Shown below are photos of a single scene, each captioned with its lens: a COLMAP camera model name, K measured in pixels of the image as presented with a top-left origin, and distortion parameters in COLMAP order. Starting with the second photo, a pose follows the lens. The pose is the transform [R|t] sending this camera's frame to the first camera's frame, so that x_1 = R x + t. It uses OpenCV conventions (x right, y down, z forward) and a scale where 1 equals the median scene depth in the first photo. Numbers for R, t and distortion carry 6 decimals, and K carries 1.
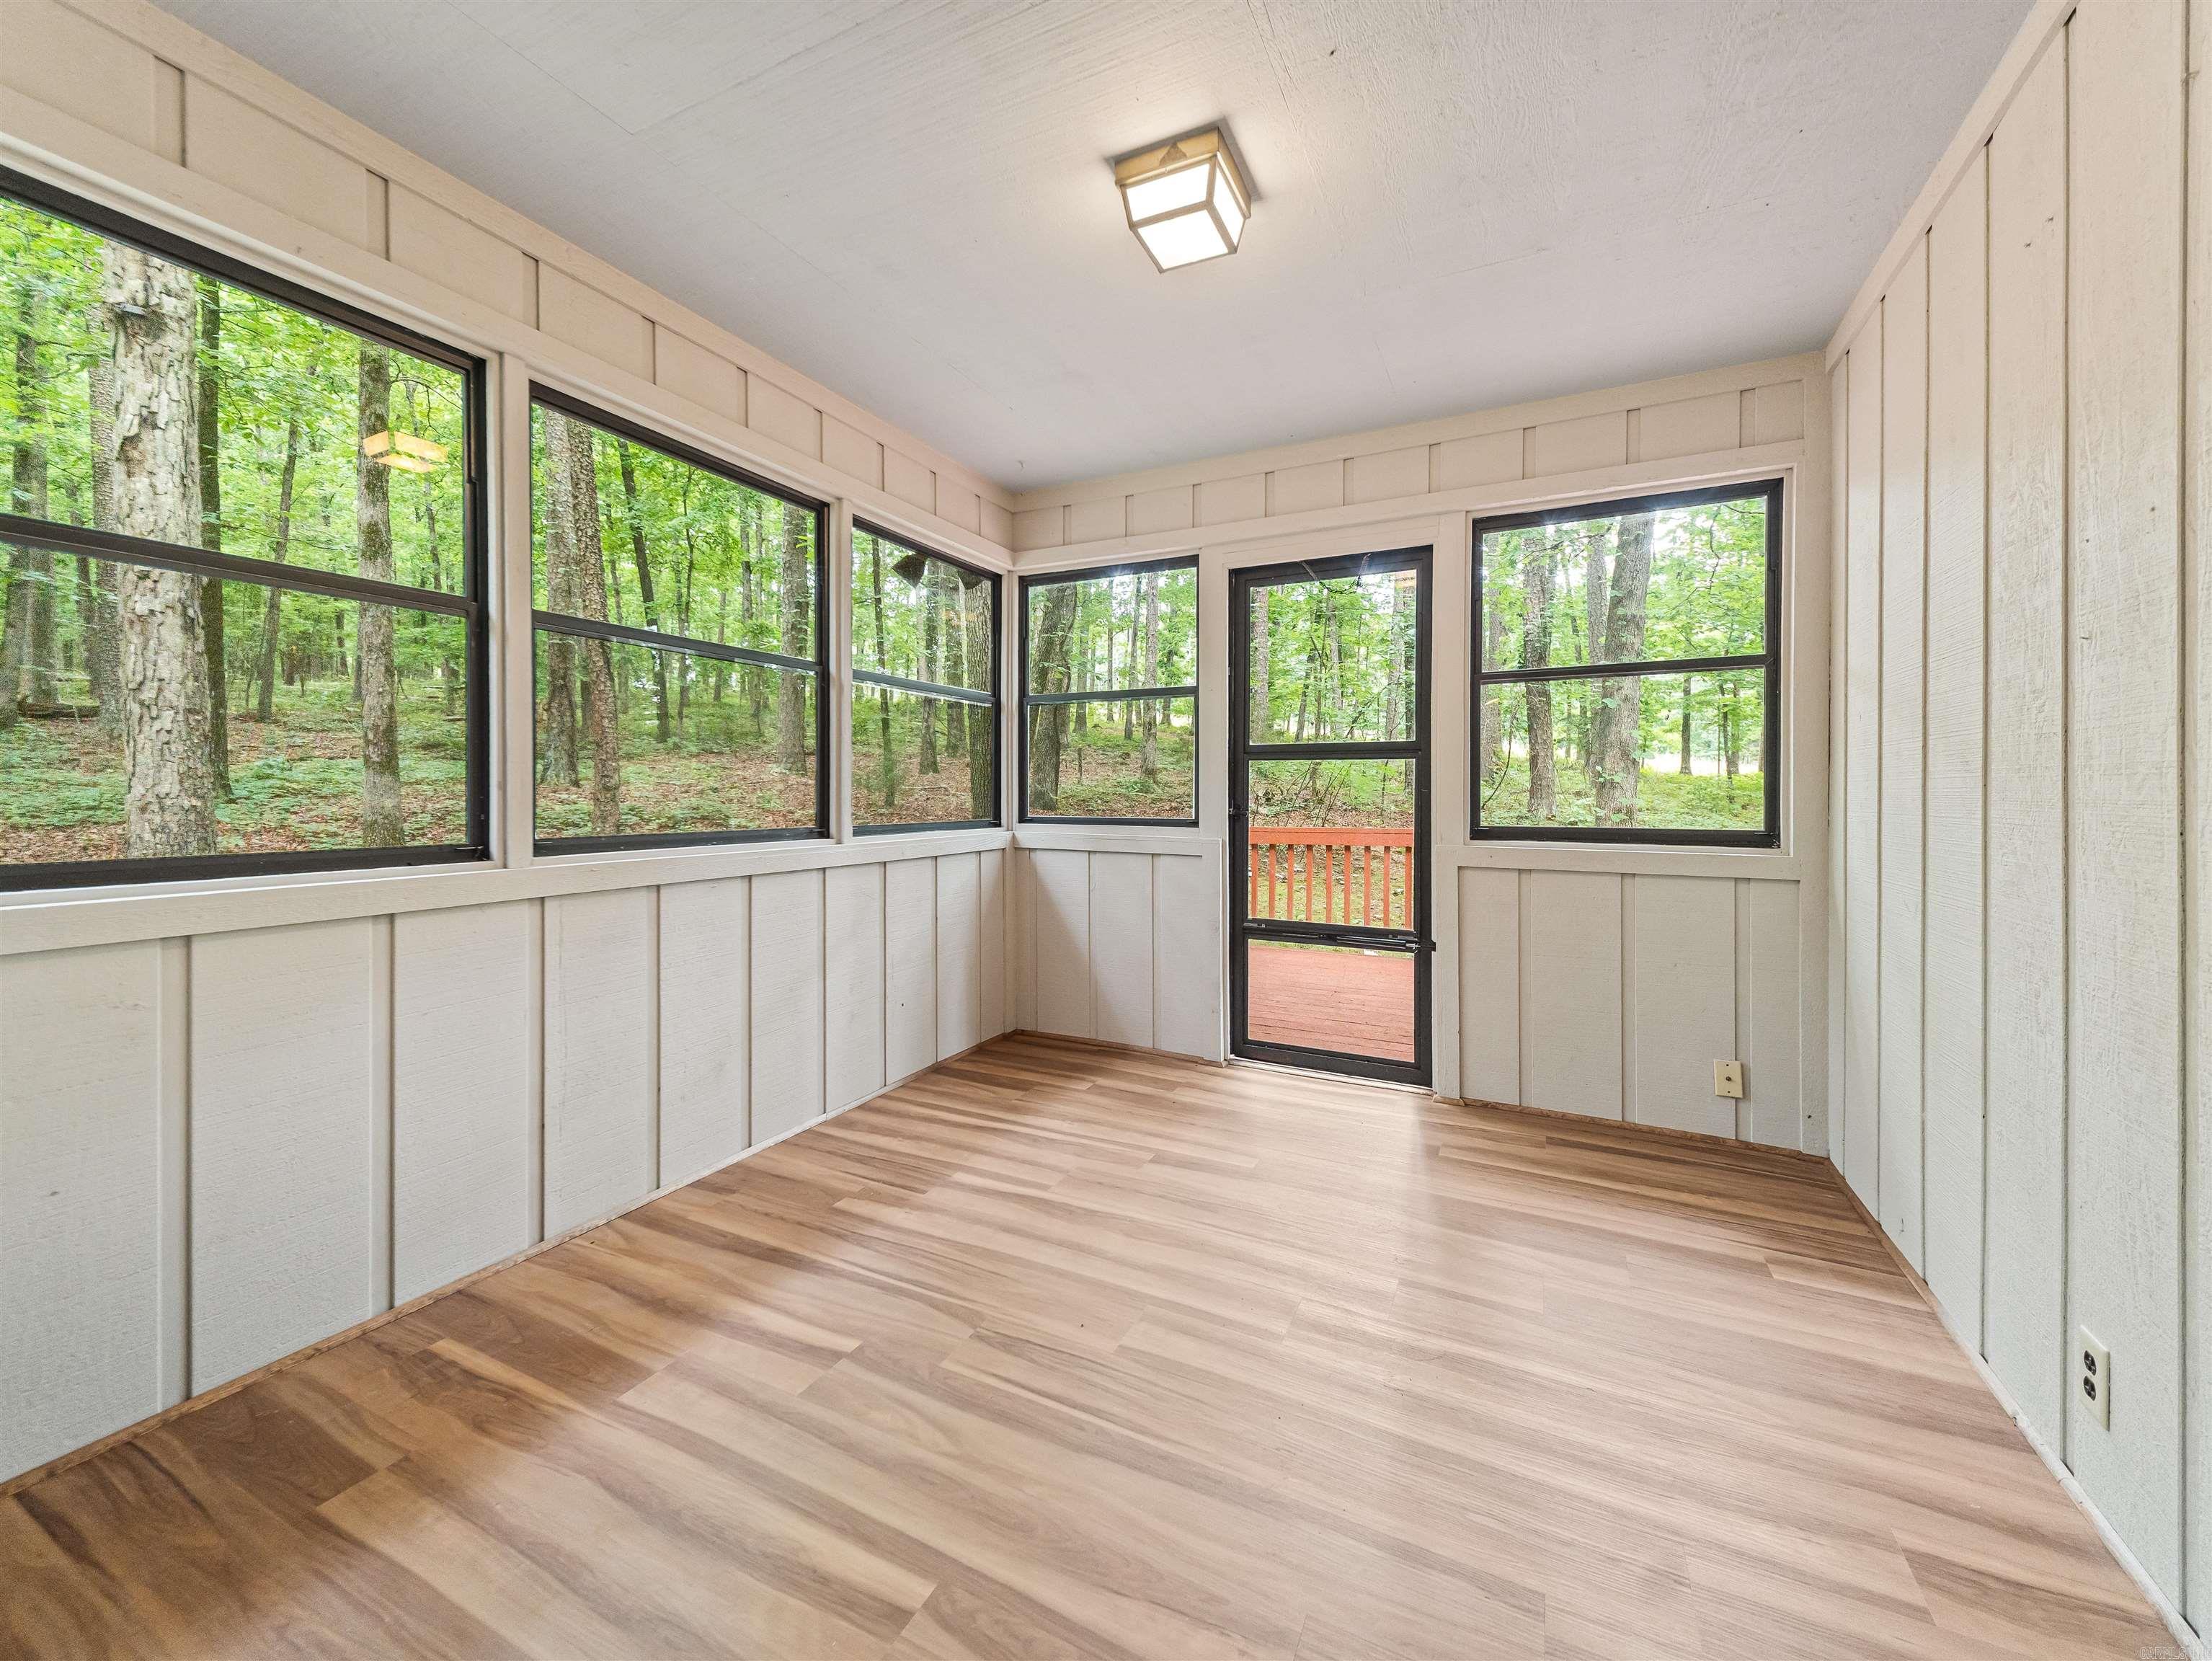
lens RADIAL K [[851.7, 0, 1105.8], [0, 851.7, 834.8], [0, 0, 1]] dist [0.024341, -0.008235]
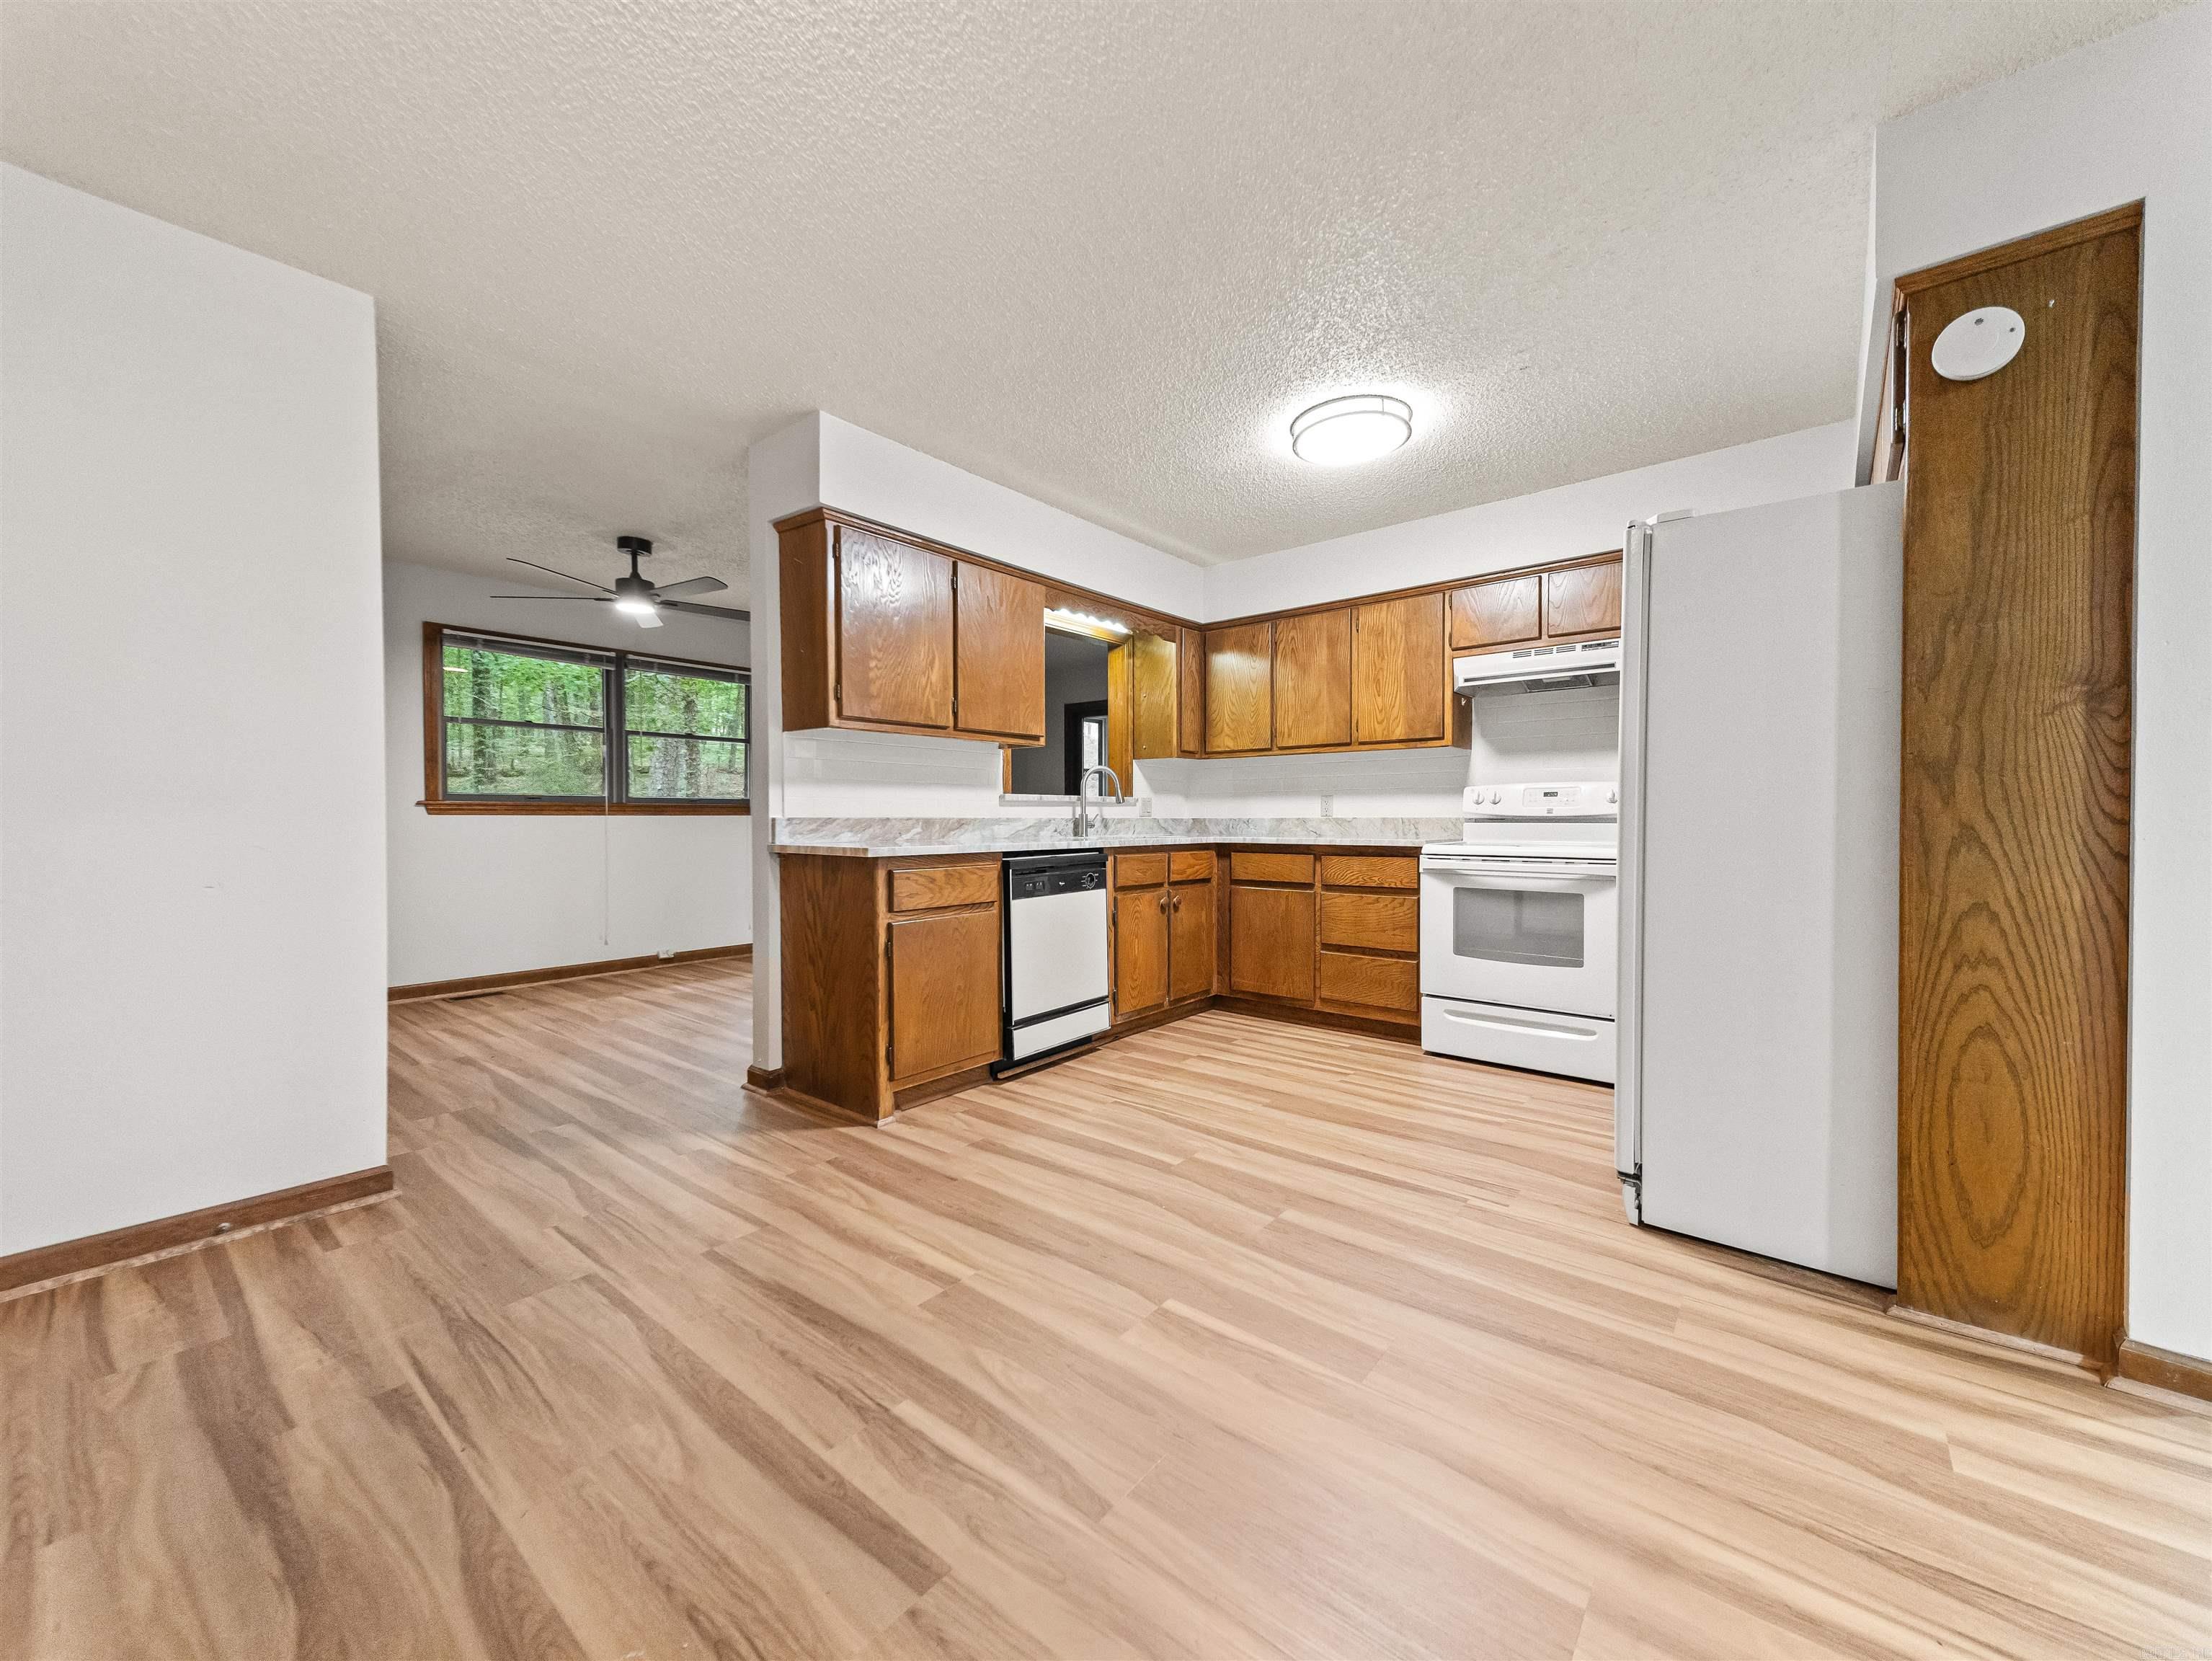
lens RADIAL K [[851.7, 0, 1096.7], [0, 851.7, 830.1], [0, 0, 1]] dist [0.024341, -0.008235]
pose [[0.975543, 0.003093, -0.219786, -0.093233], [-0.001724, 0.999978, 0.006422, 0.001332], [0.219801, -0.005886, 0.975527, 0.048789]]
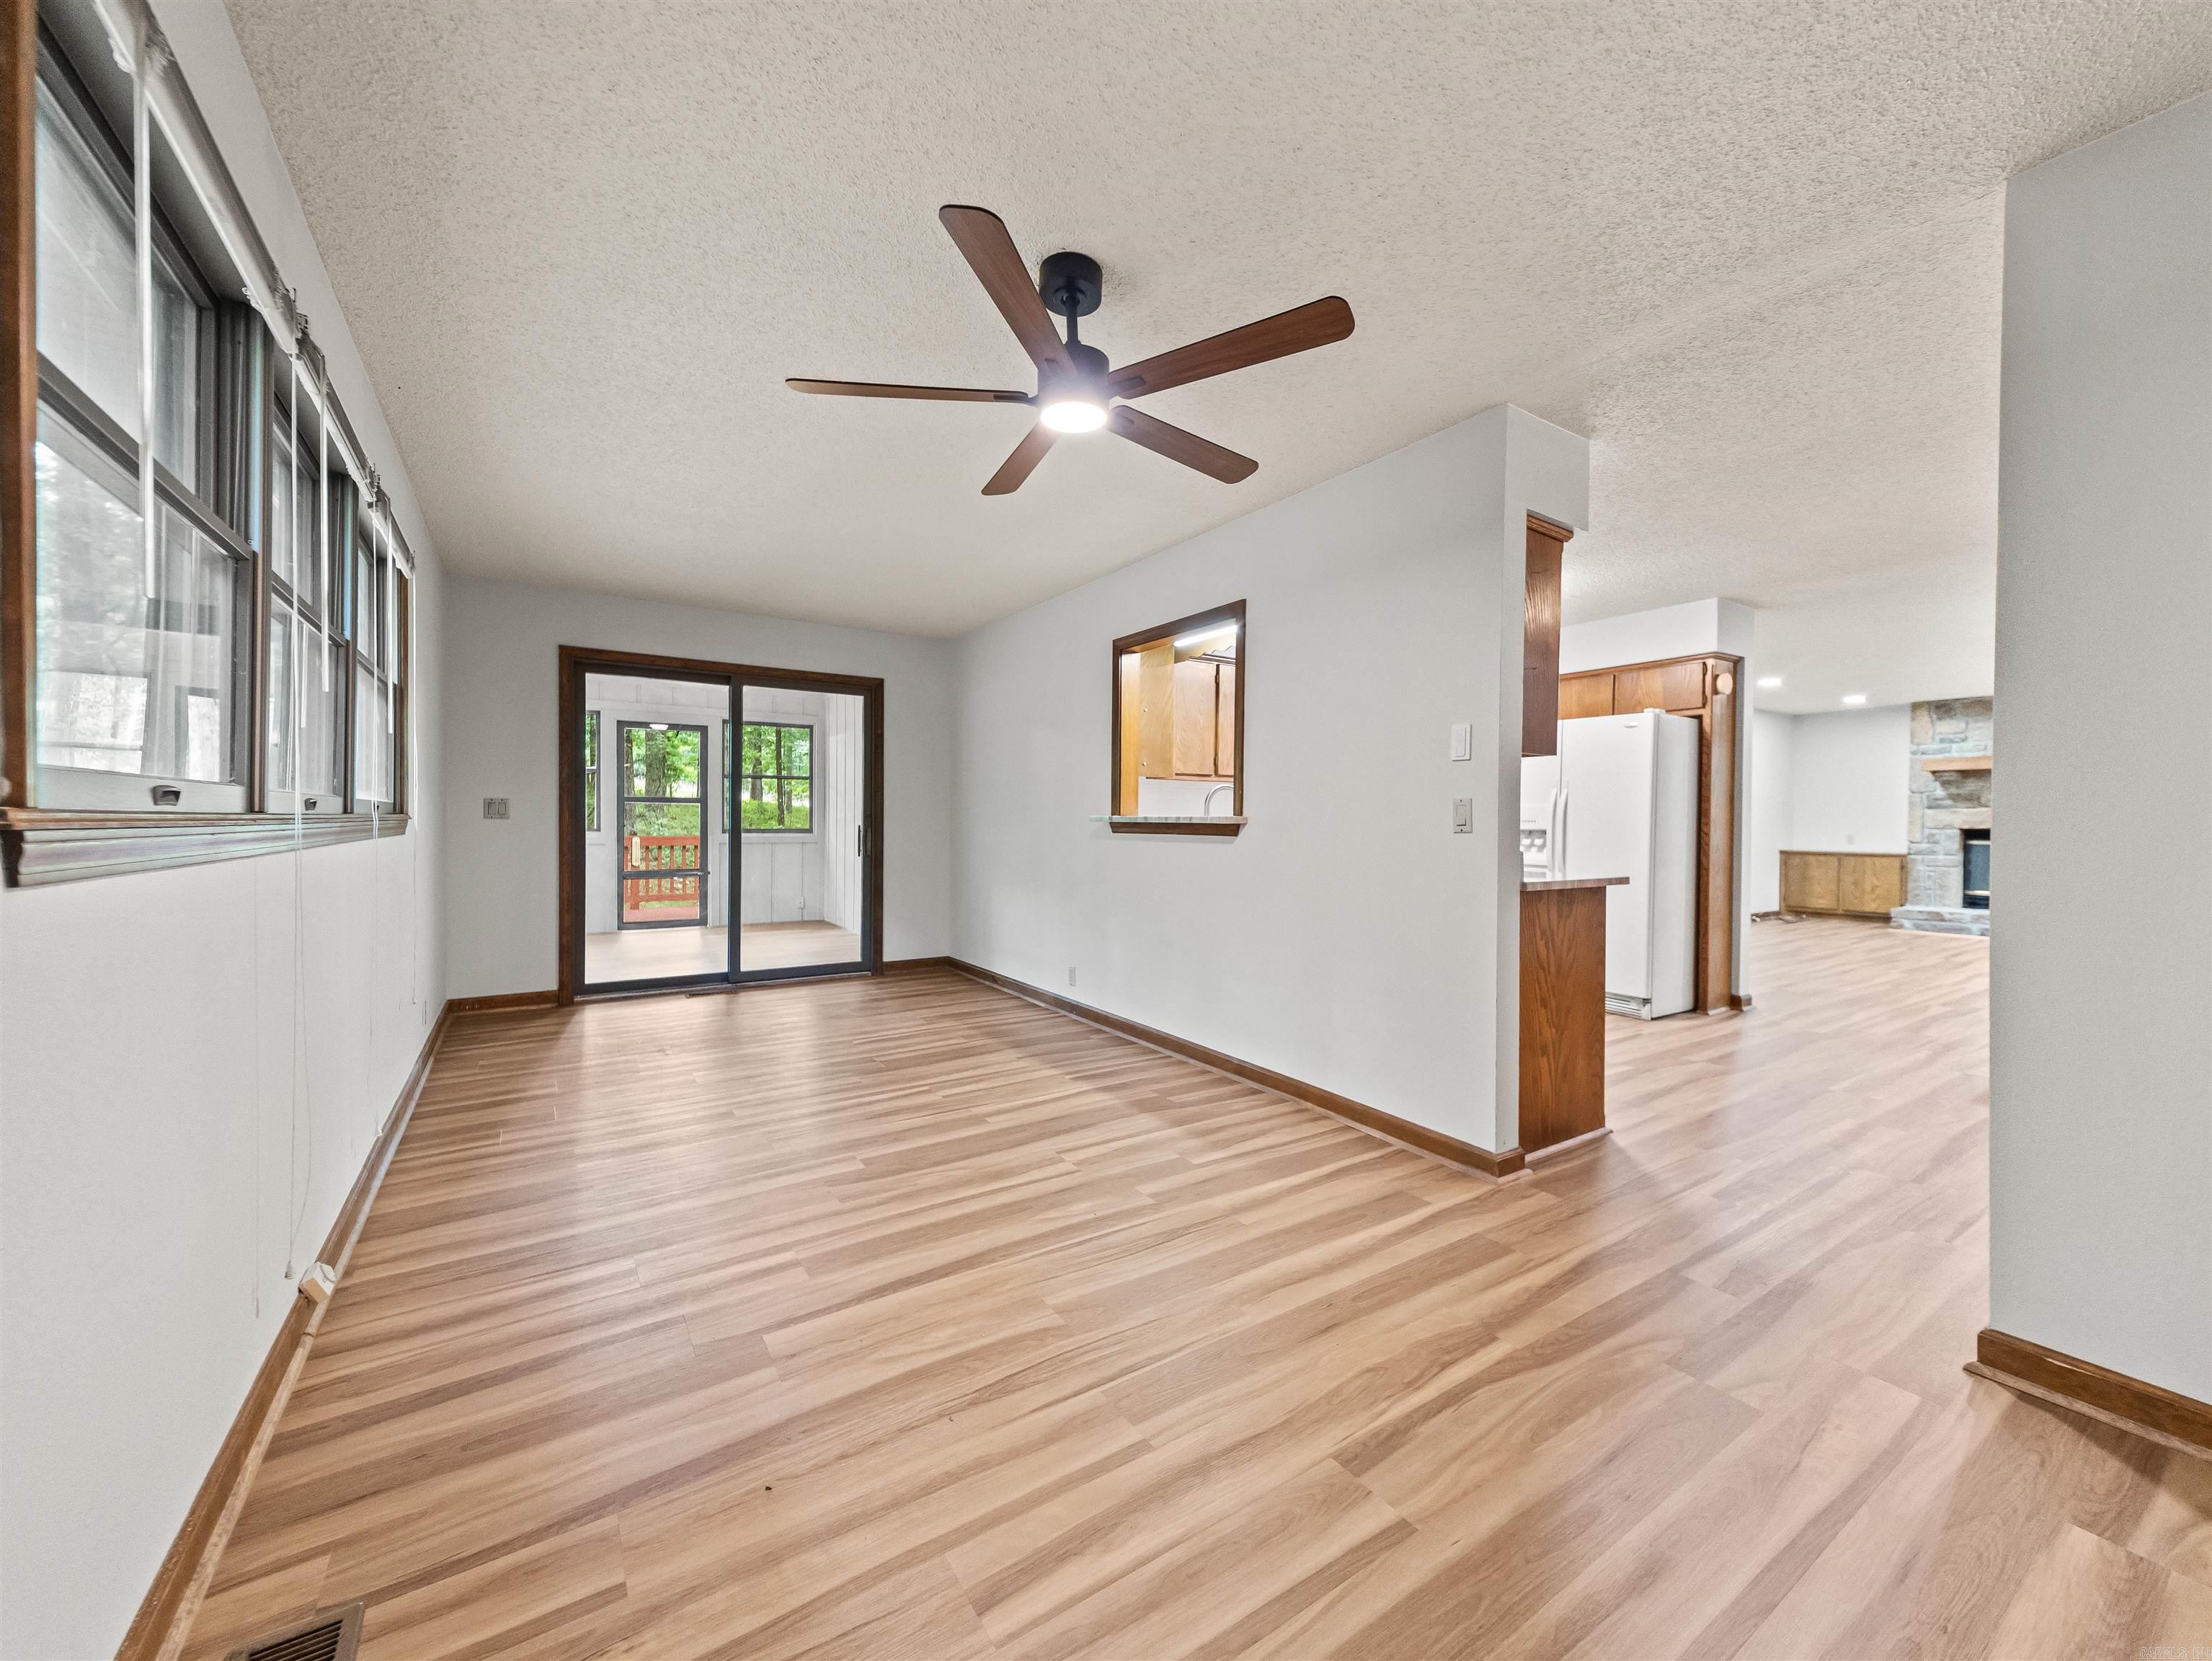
lens RADIAL K [[851.7, 0, 1137.5], [0, 851.7, 828.0], [0, 0, 1]] dist [0.024341, -0.008235]
pose [[0.500802, -0.005260, 0.865546, -0.762735], [0.000945, 0.999984, 0.005530, -0.015040], [-0.865562, -0.001951, 0.500799, 0.393692]]
